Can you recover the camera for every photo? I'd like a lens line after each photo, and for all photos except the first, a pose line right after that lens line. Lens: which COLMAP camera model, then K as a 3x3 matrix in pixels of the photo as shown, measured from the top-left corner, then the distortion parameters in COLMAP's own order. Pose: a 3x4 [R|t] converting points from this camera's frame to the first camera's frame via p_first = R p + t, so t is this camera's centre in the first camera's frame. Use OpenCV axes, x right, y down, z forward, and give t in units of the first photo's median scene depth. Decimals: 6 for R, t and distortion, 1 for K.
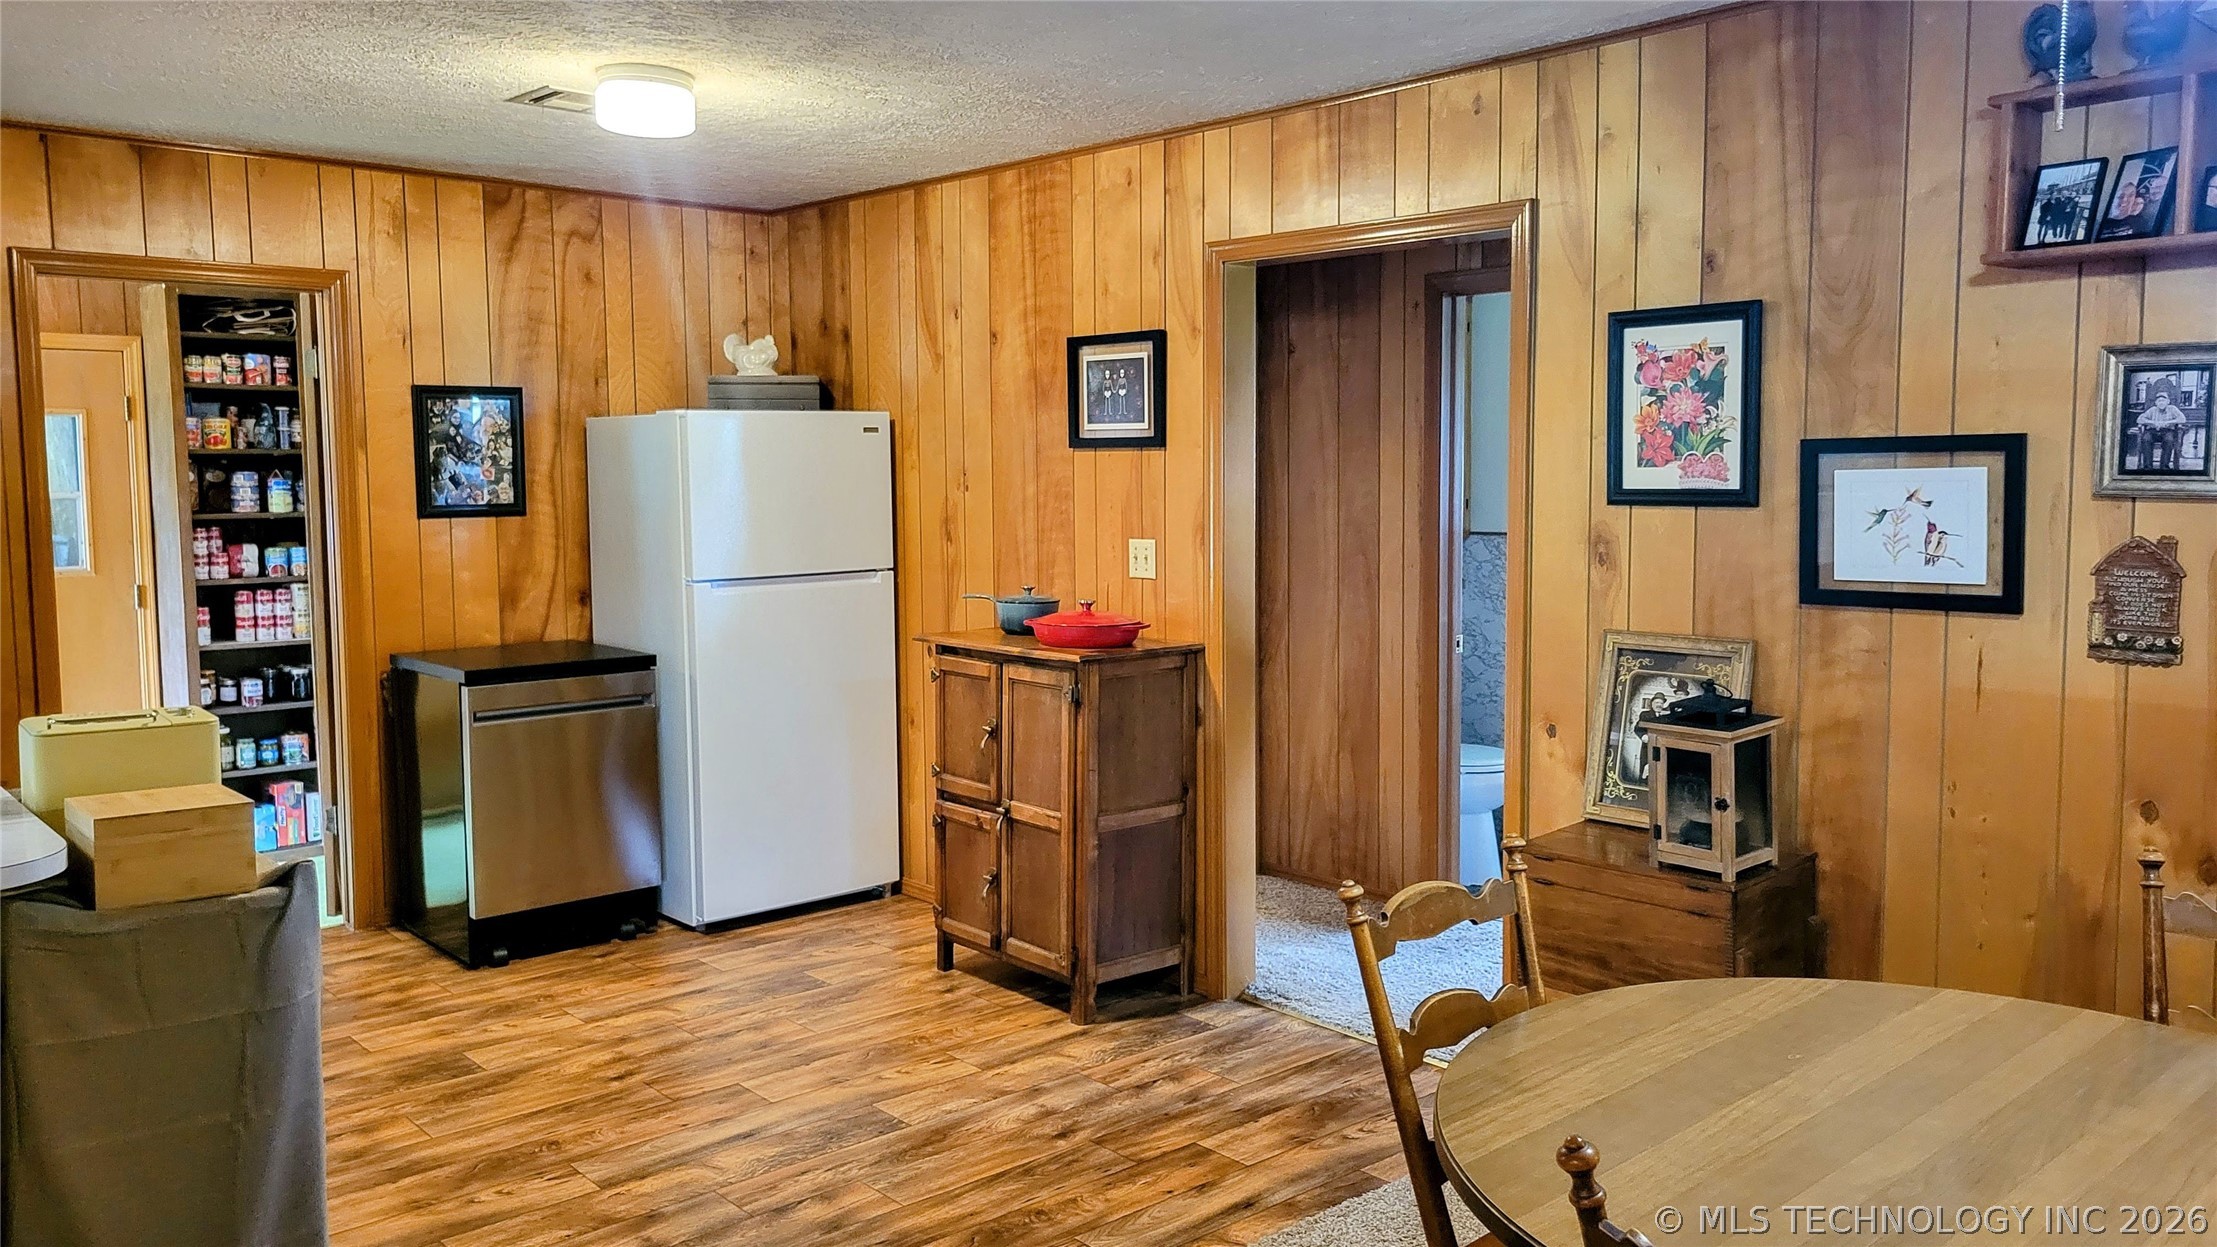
lens RADIAL K [[1681.4, 0, 1116.8], [0, 1681.4, 610.3], [0, 0, 1]] dist [0.059379, -0.008151]
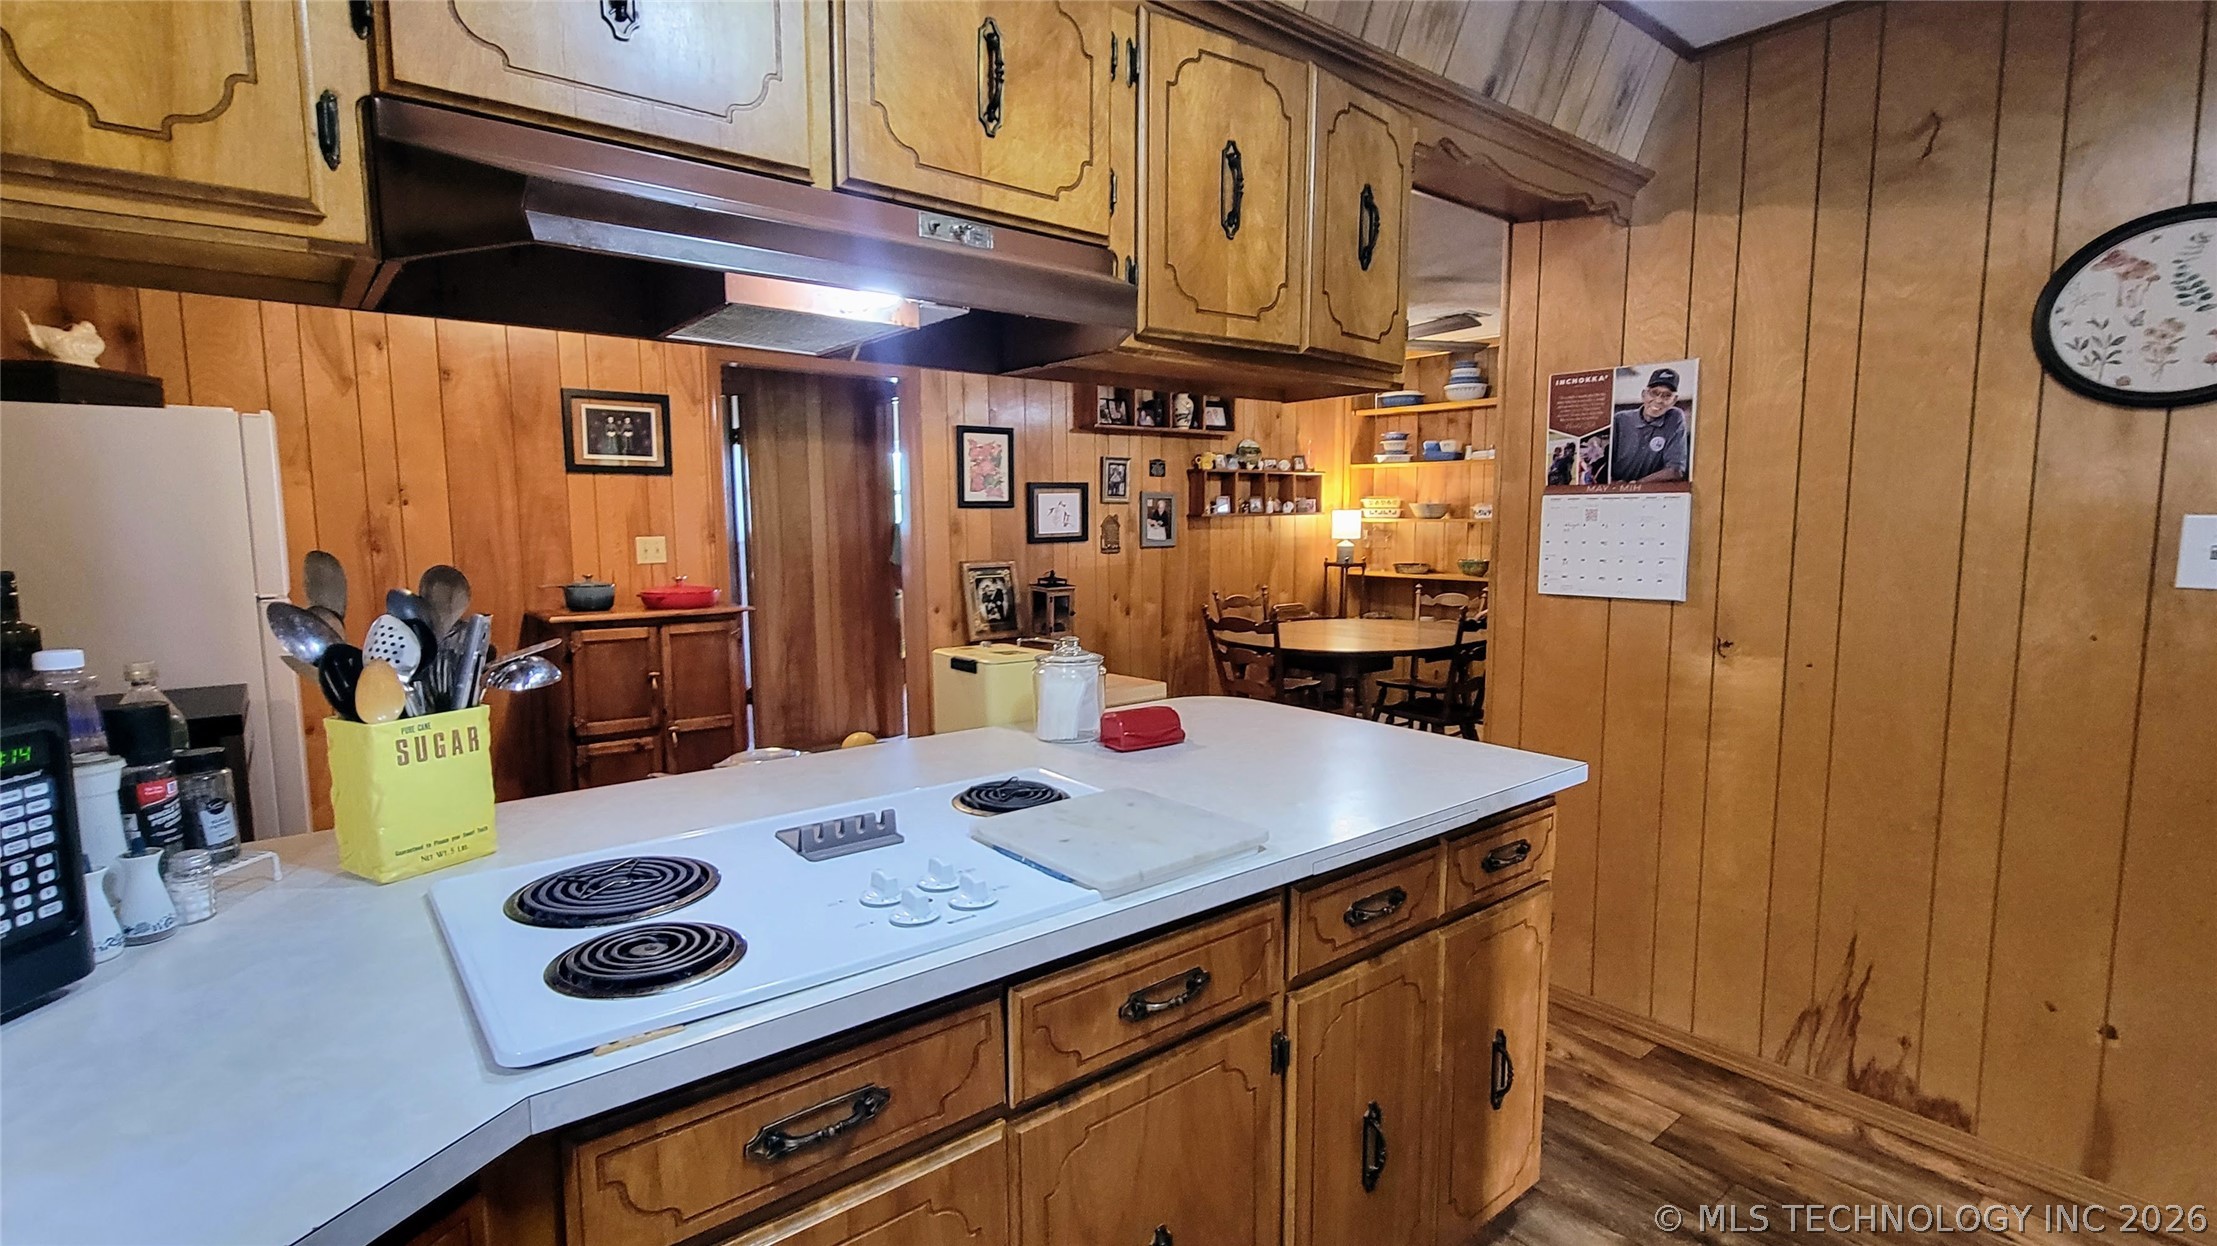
lens RADIAL K [[1035.4, 0, 1089.5], [0, 1035.4, 621.4], [0, 0, 1]] dist [0.007033, -0.000746]
pose [[0.050581, -0.095274, 0.994165, -0.928765], [0.095714, 0.991320, 0.090132, -0.015298], [-0.994123, 0.090597, 0.059261, 0.615712]]
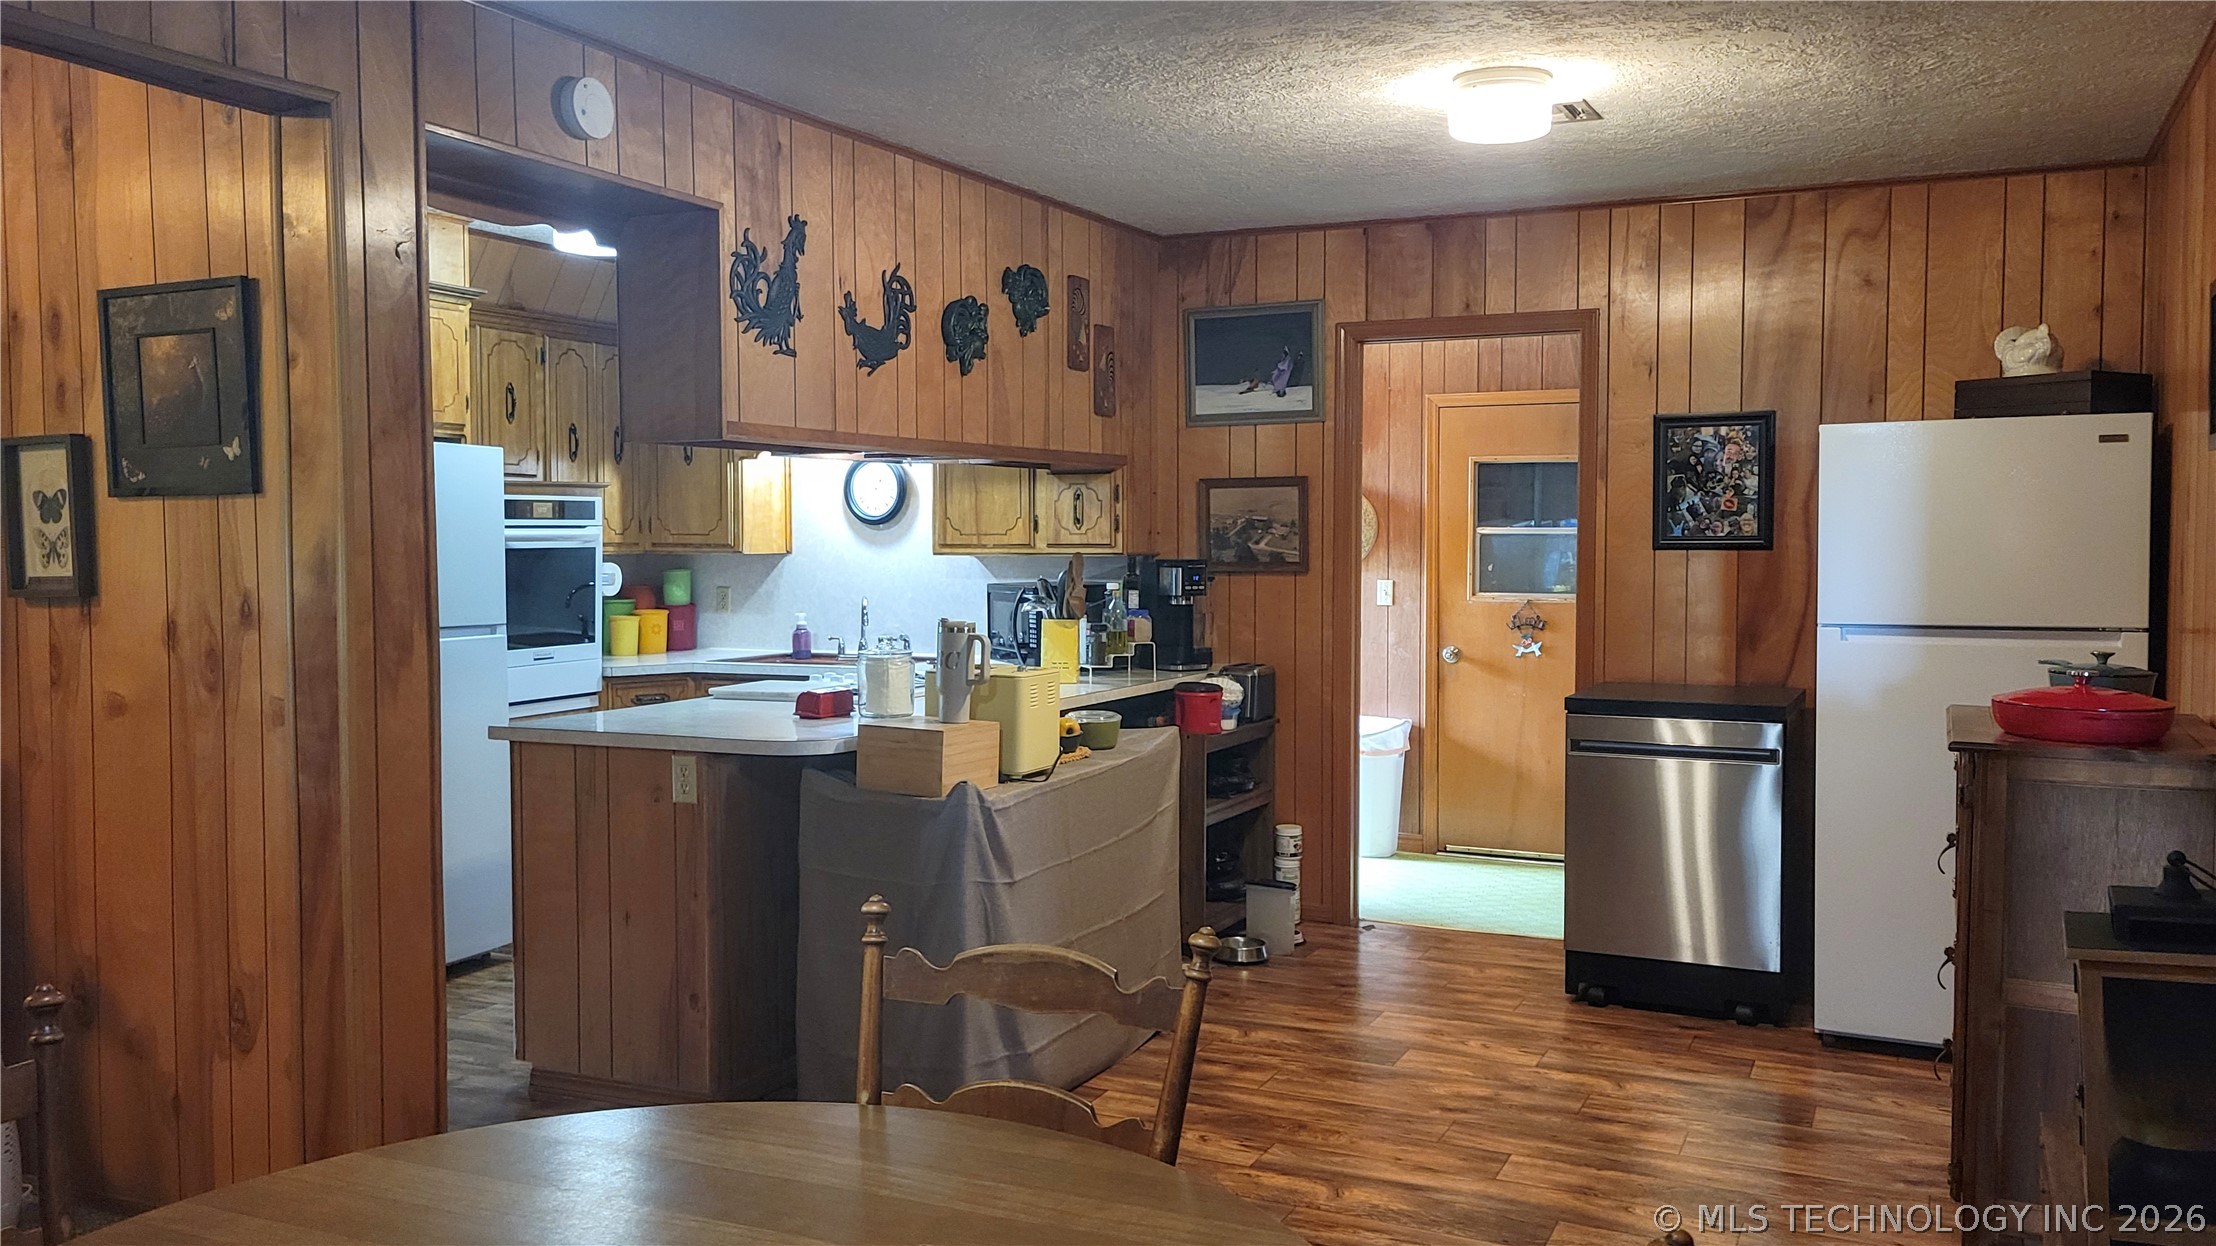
lens RADIAL K [[1782.5, 0, 1097.6], [0, 1782.5, 626.5], [0, 0, 1]] dist [0.063783, -0.004556]
pose [[0.386637, 0.054904, -0.920596, 0.519544], [-0.086781, 0.995963, 0.022952, -0.006511], [0.918140, 0.071016, 0.389841, 0.363016]]
